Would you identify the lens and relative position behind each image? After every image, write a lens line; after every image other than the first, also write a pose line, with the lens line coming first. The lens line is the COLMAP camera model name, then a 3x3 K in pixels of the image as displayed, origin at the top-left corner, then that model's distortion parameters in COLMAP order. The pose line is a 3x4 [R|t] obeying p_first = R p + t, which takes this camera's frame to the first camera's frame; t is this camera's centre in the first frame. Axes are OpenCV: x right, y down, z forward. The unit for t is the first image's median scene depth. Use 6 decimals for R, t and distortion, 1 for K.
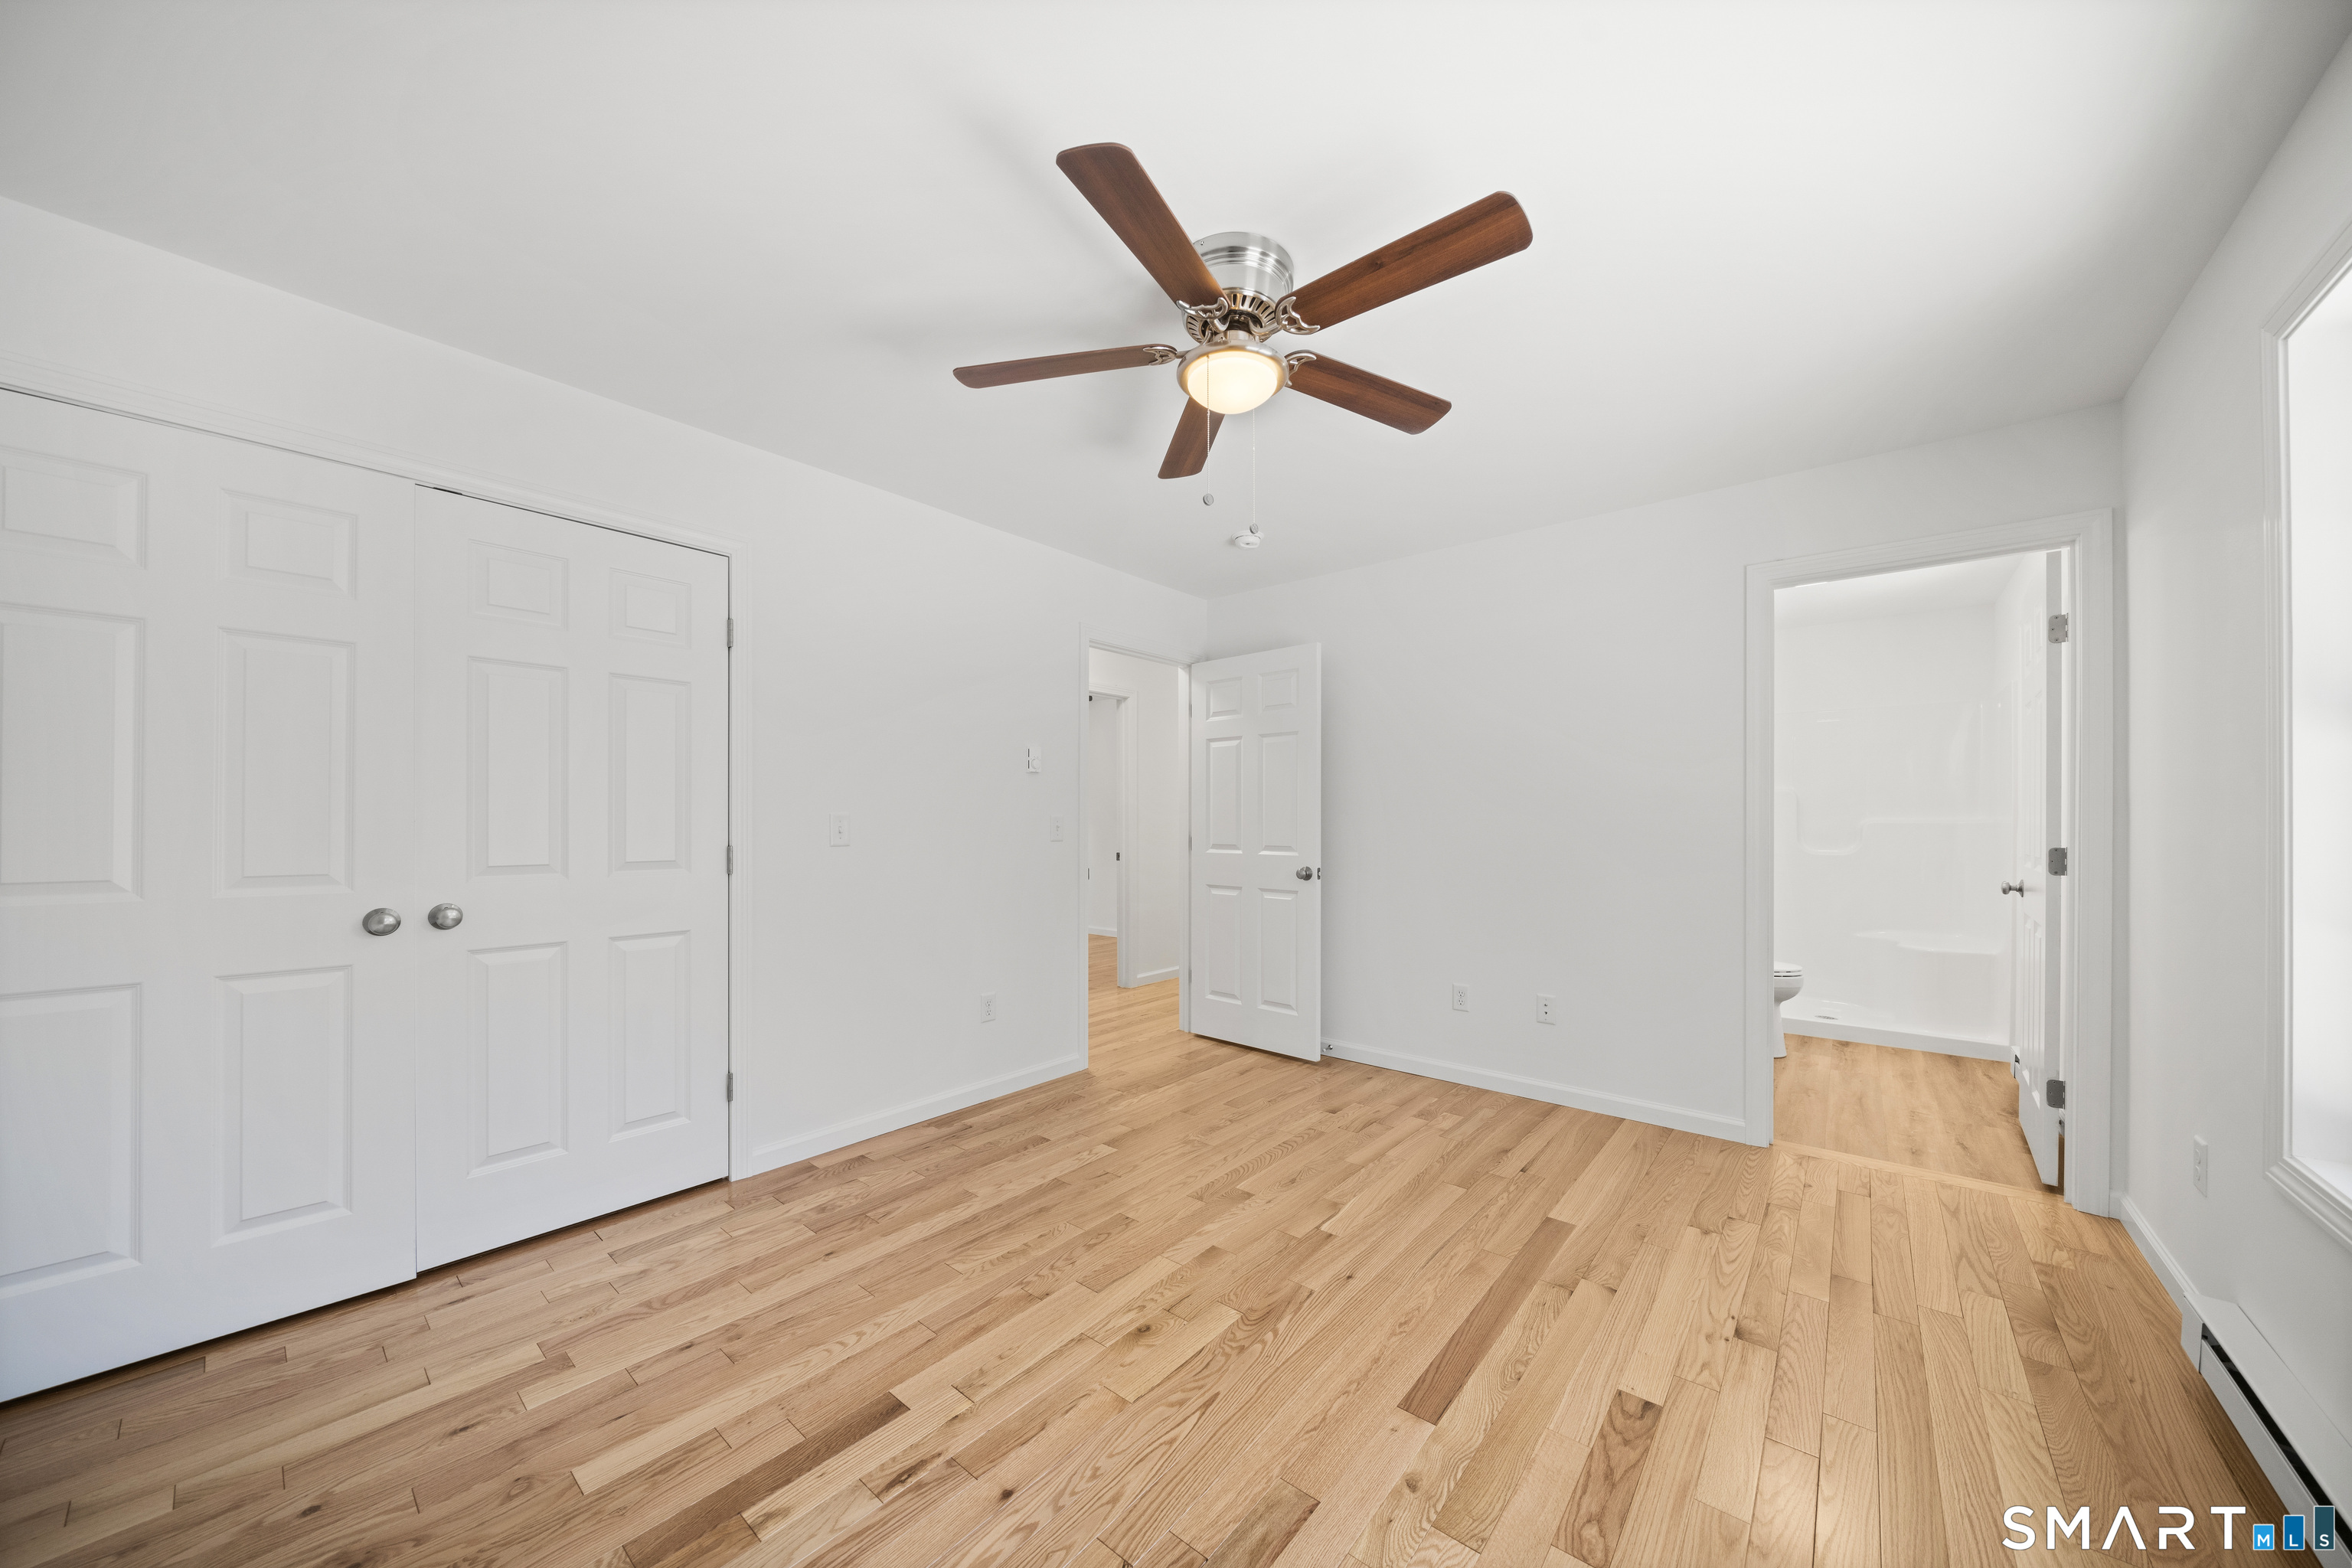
lens RADIAL K [[810.2, 0, 1181.0], [0, 810.2, 813.5], [0, 0, 1]] dist [-0.002545, -0.000157]
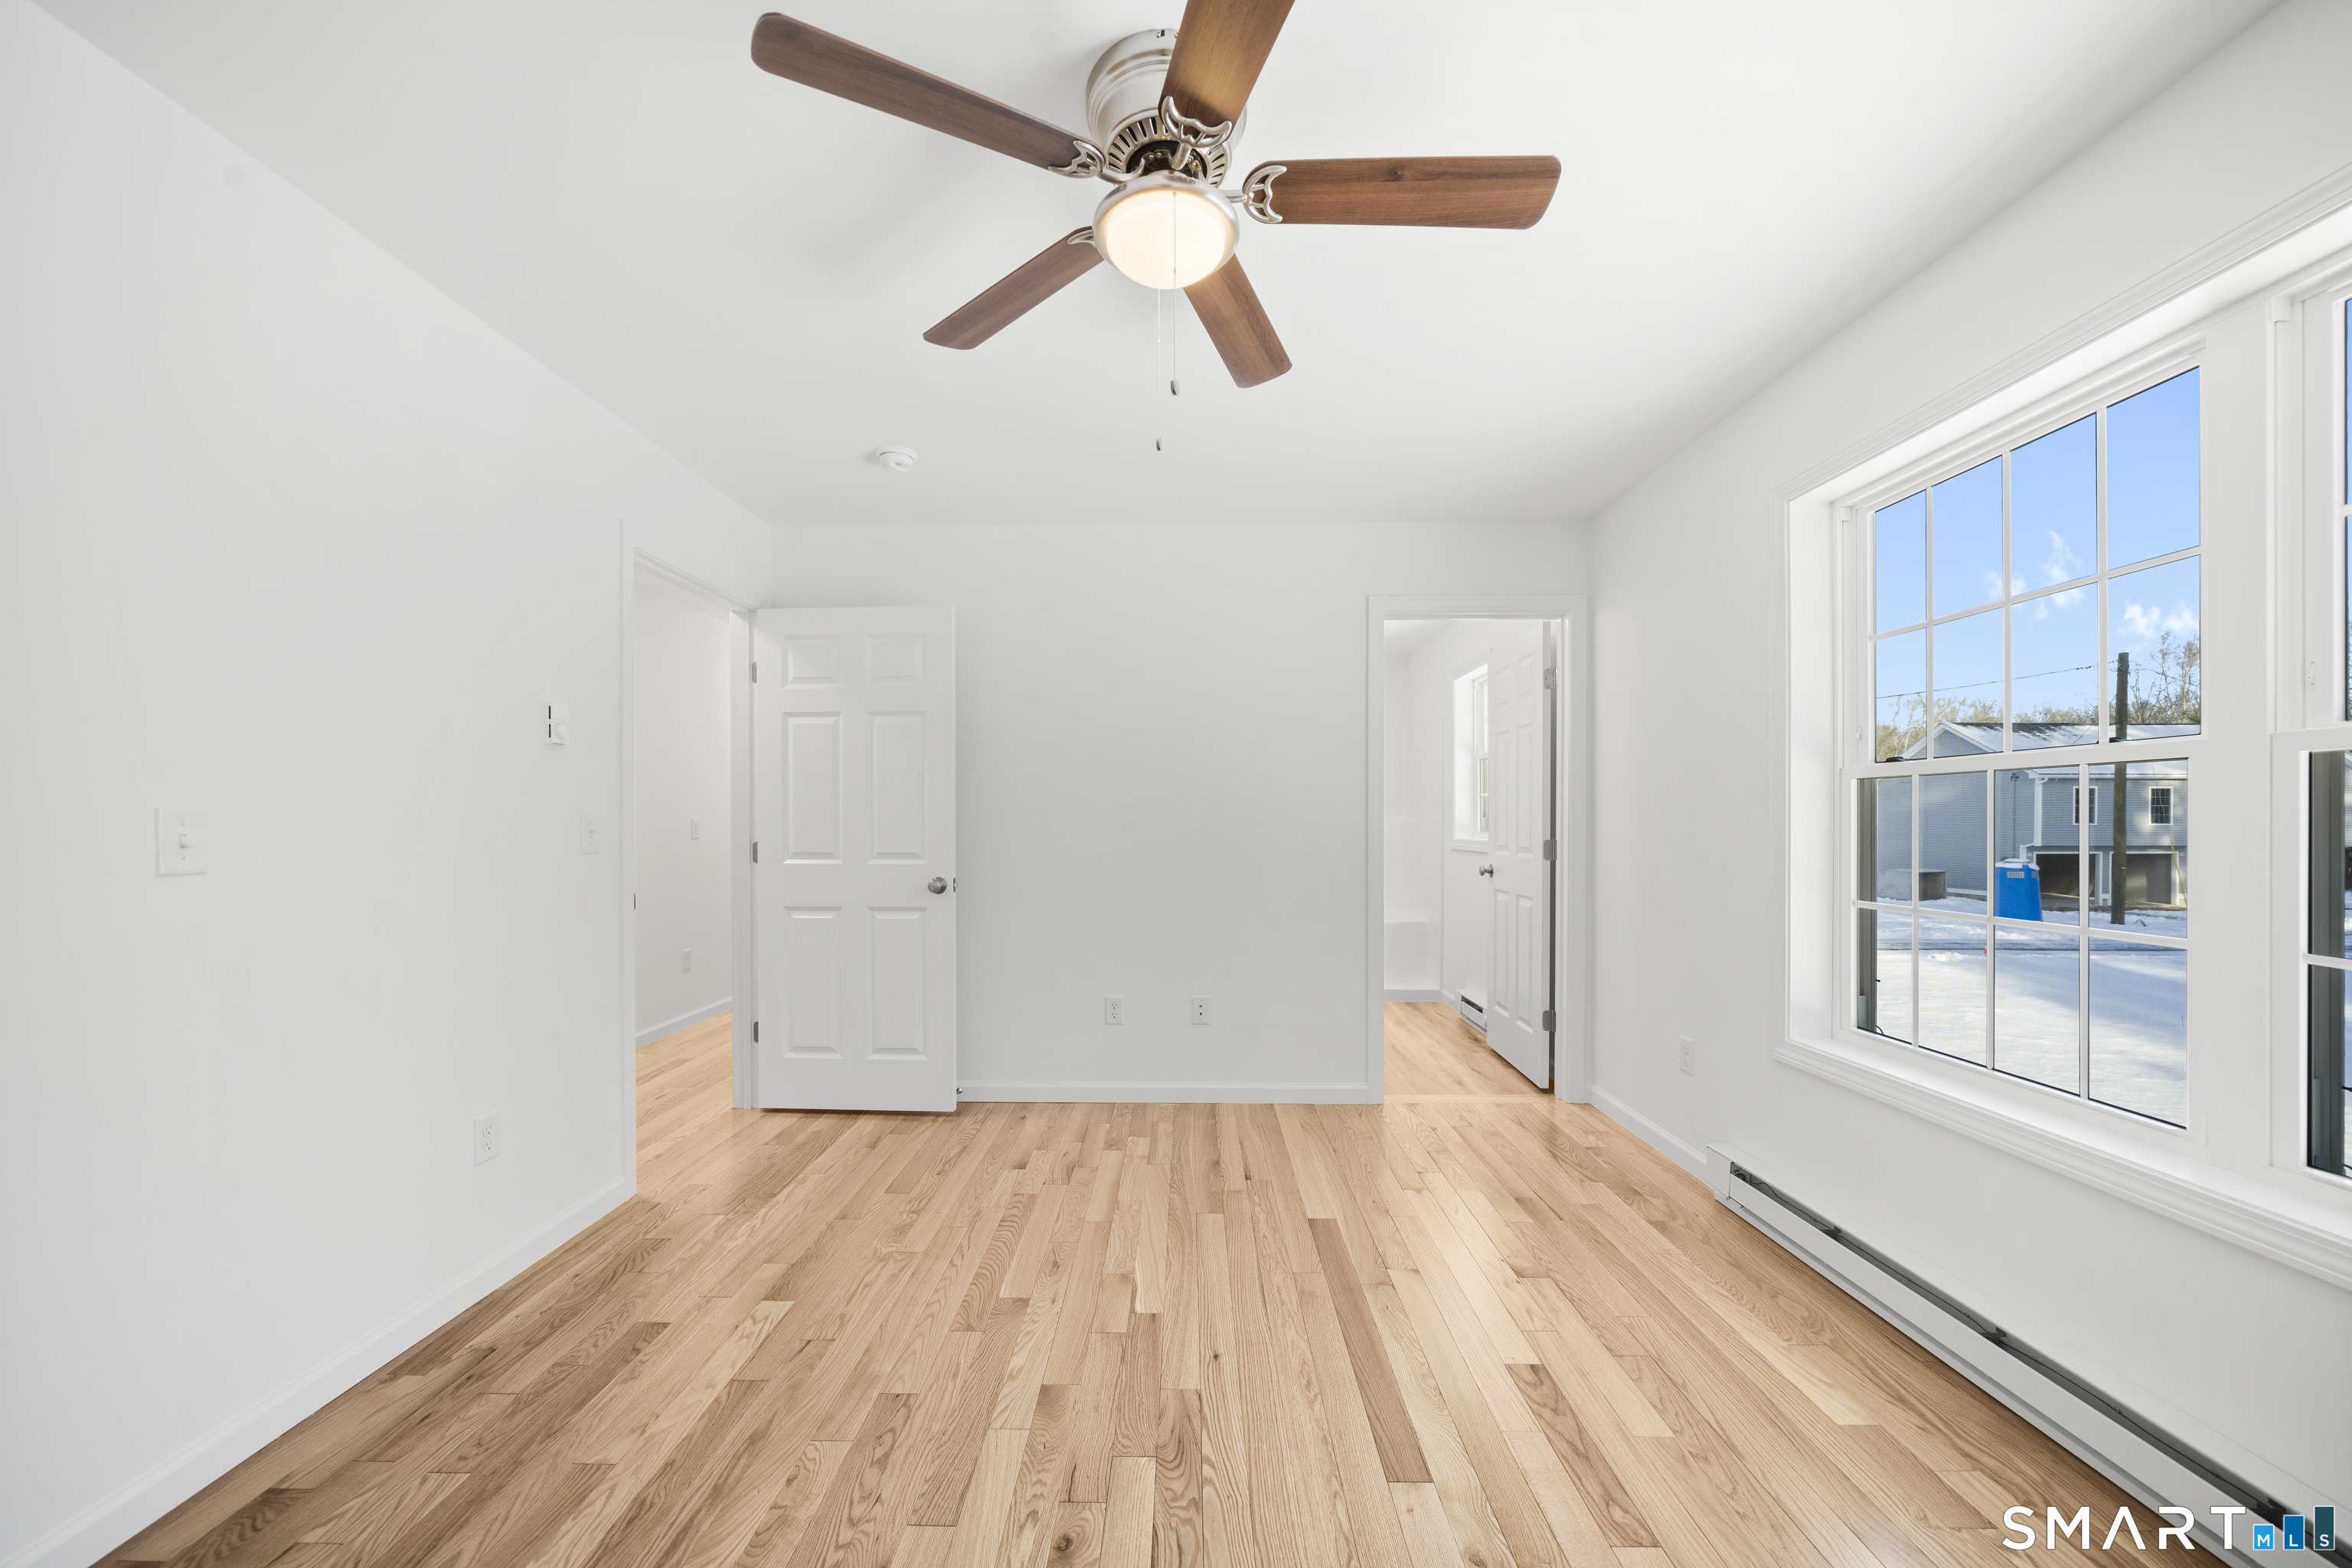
lens RADIAL K [[862.5, 0, 1166.0], [0, 862.5, 821.6], [0, 0, 1]] dist [-0.001981, -0.000187]
pose [[0.781600, -0.002726, 0.623774, -0.306324], [-0.003318, 0.999958, 0.008528, 0.001388], [-0.623771, -0.008735, 0.781558, 0.252846]]
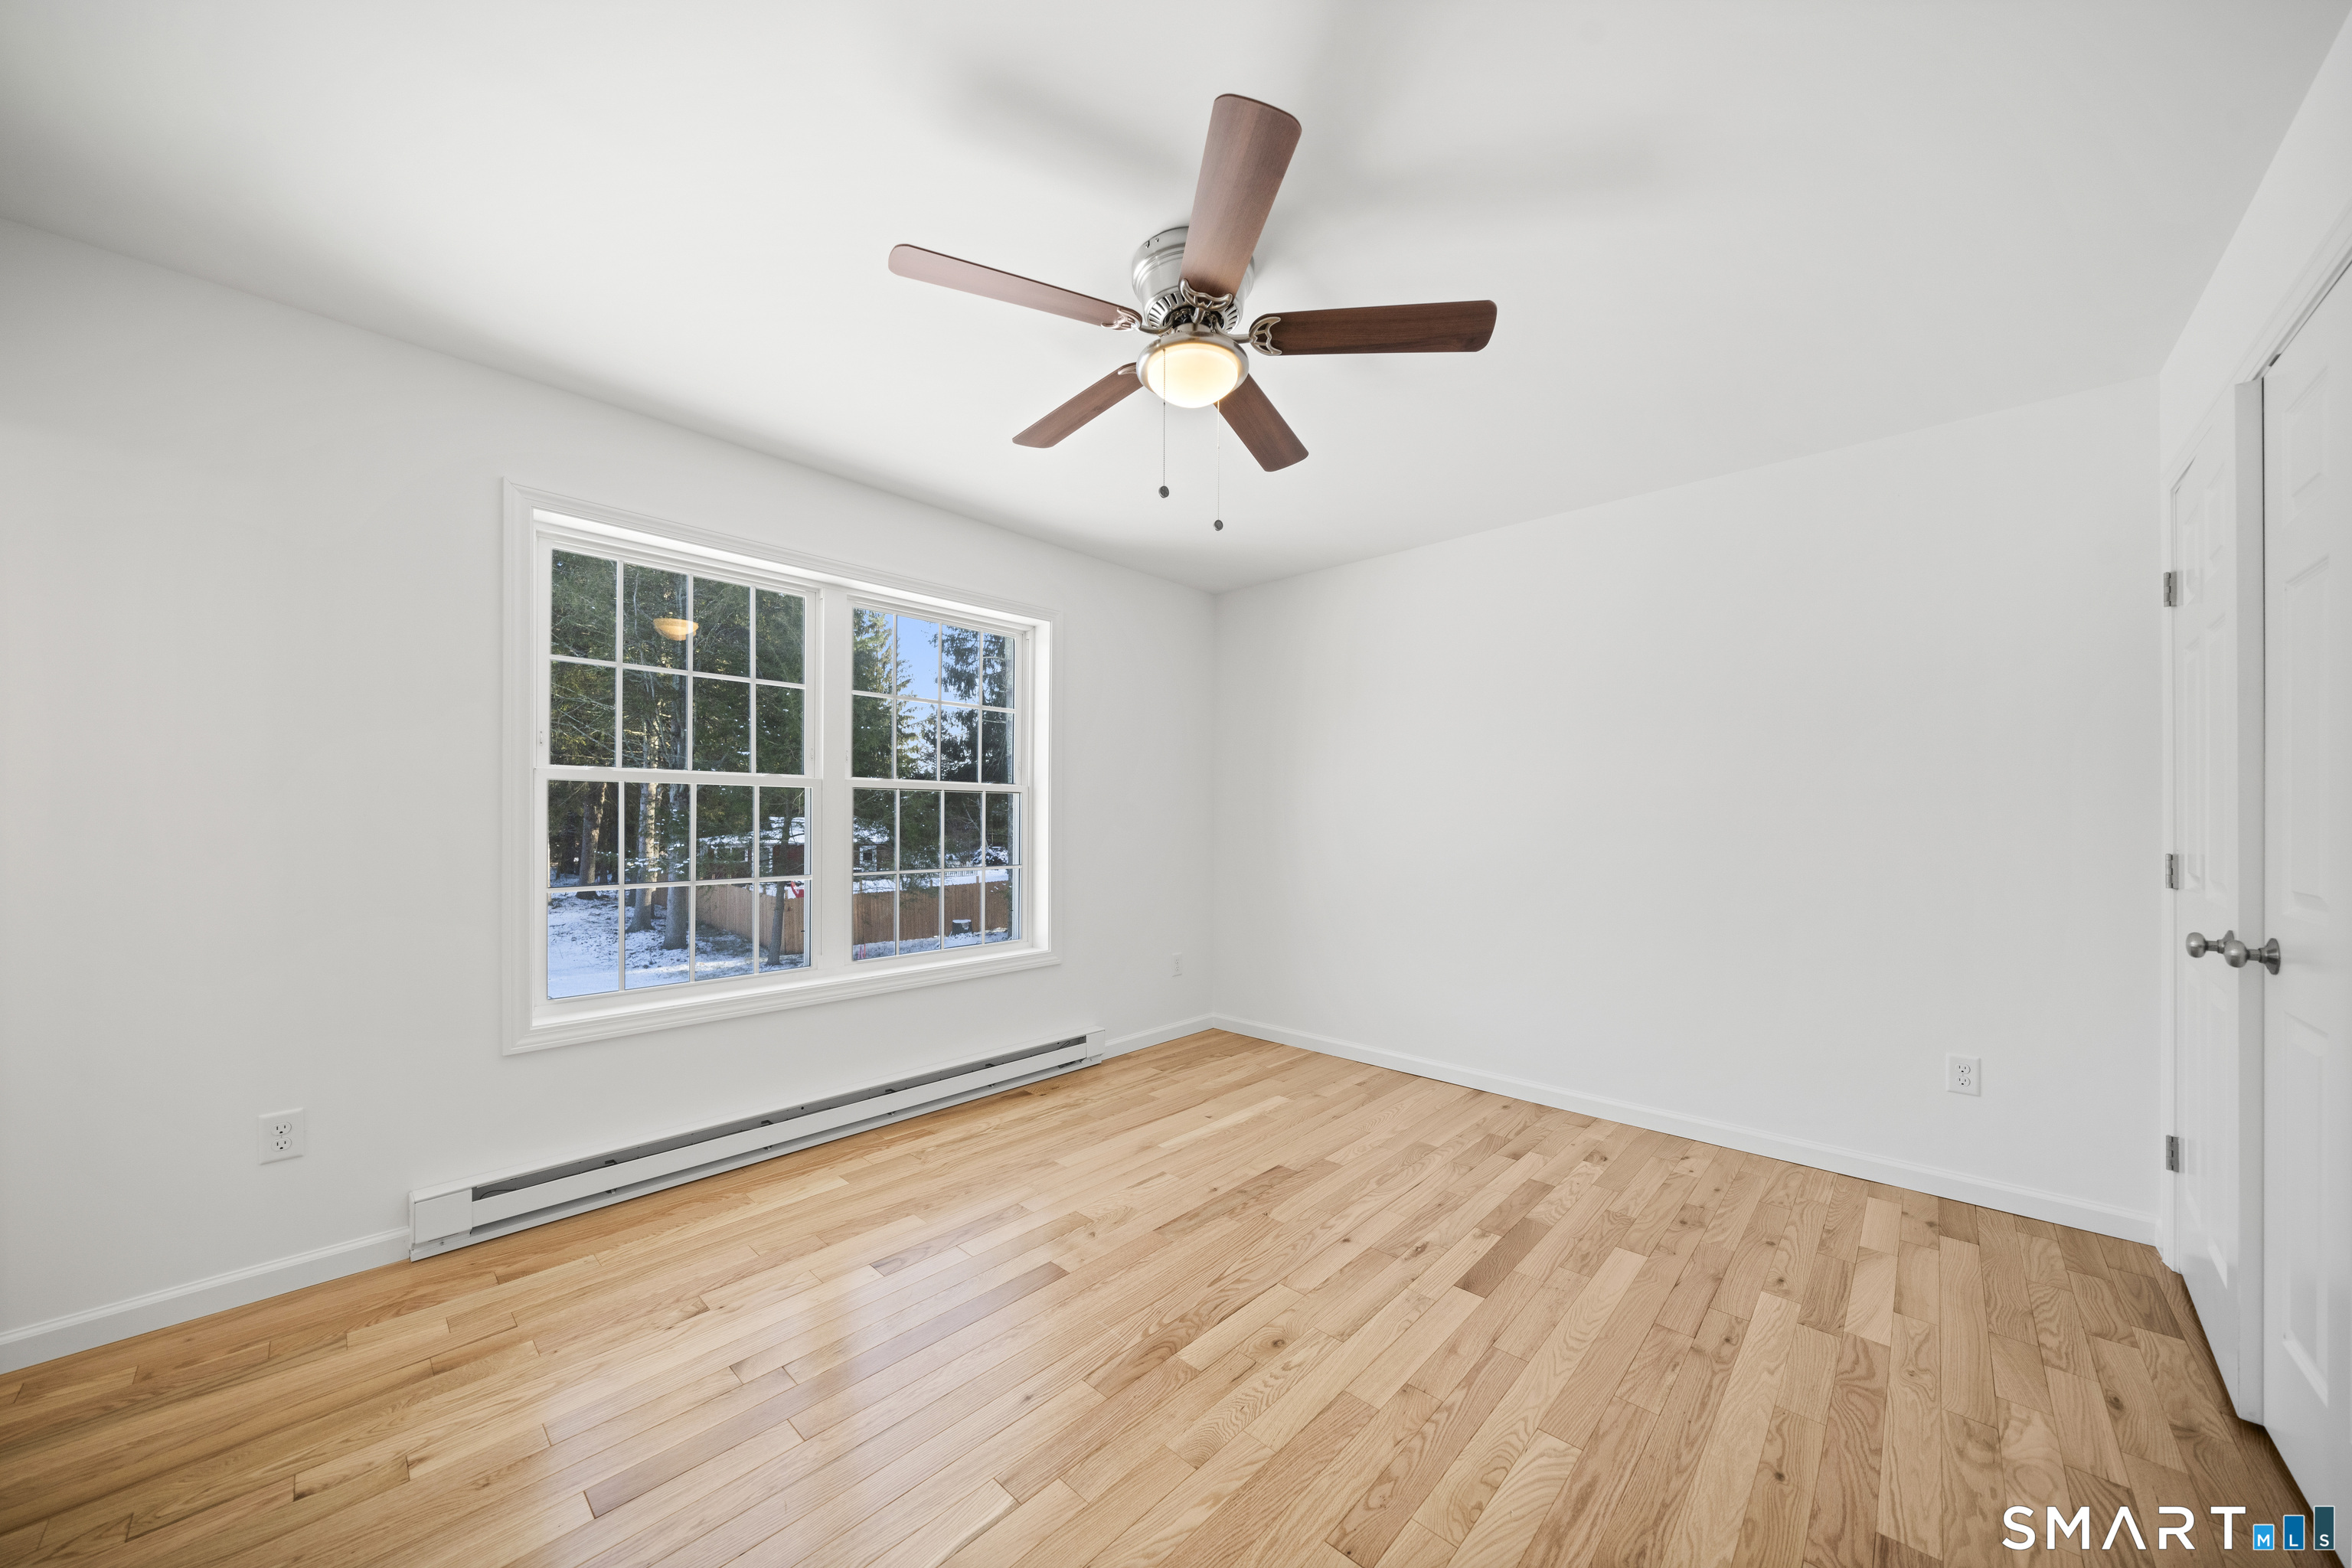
lens RADIAL K [[810.2, 0, 1181.0], [0, 810.2, 813.5], [0, 0, 1]] dist [-0.002545, -0.000157]
pose [[-0.998693, -0.004811, 0.050887, 0.017340], [-0.005467, 0.999904, -0.012751, 0.011053], [-0.050821, -0.013012, -0.998623, 1.374062]]
